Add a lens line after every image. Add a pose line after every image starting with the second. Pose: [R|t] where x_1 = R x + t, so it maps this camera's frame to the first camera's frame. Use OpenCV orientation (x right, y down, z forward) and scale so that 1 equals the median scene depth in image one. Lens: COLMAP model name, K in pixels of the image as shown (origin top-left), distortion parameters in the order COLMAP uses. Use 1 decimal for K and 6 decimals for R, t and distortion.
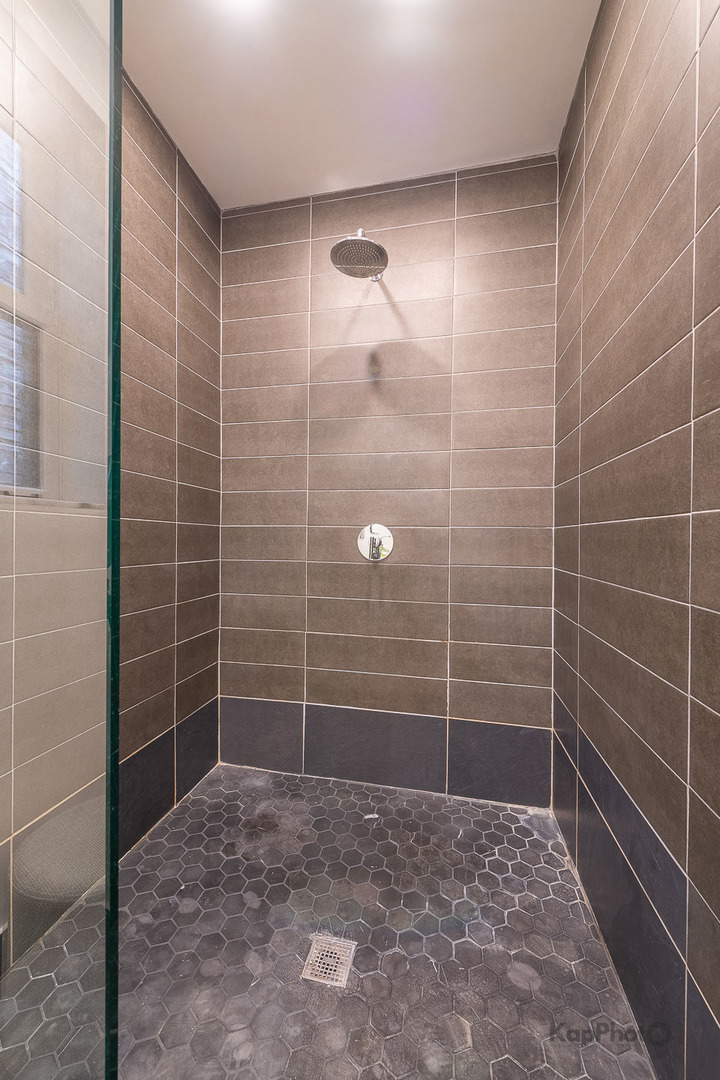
lens RADIAL K [[432.6, 0, 360.0], [0, 432.6, 540.0], [0, 0, 1]] dist [0.010859, 0.000445]
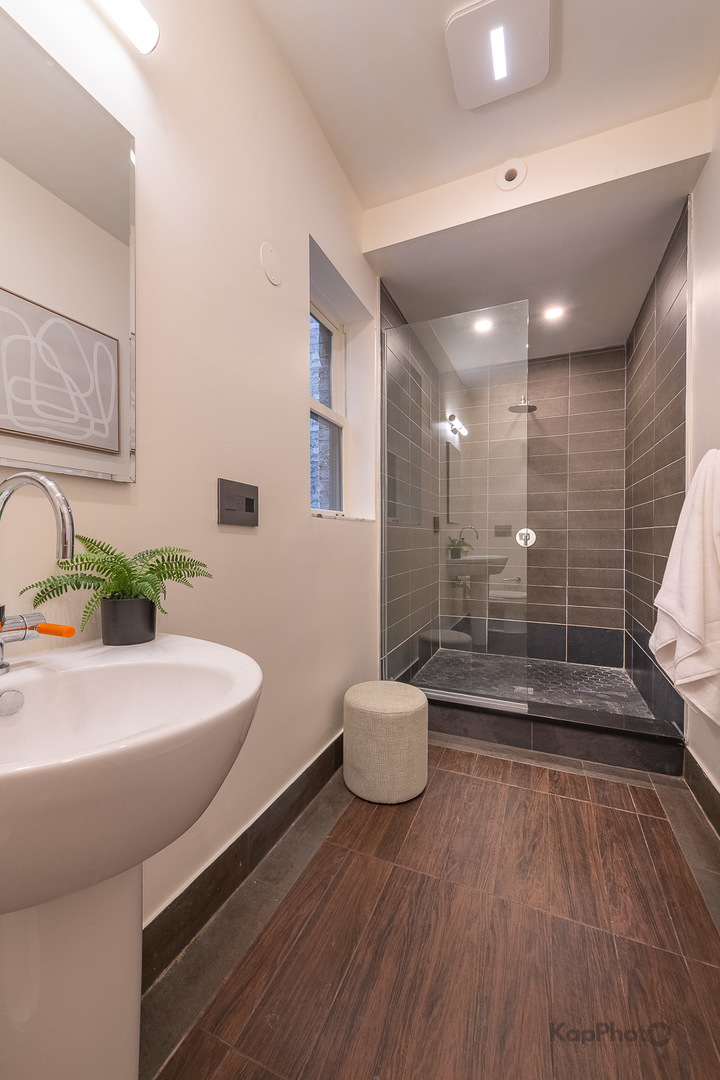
lens RADIAL K [[450.9, 0, 331.3], [0, 450.9, 542.3], [0, 0, 1]] dist [0.011535, 0.000208]
pose [[0.972681, -0.007175, -0.232033, -0.395325], [0.008728, 0.999946, 0.005665, 0.008480], [0.231980, -0.007535, 0.972691, -1.380492]]
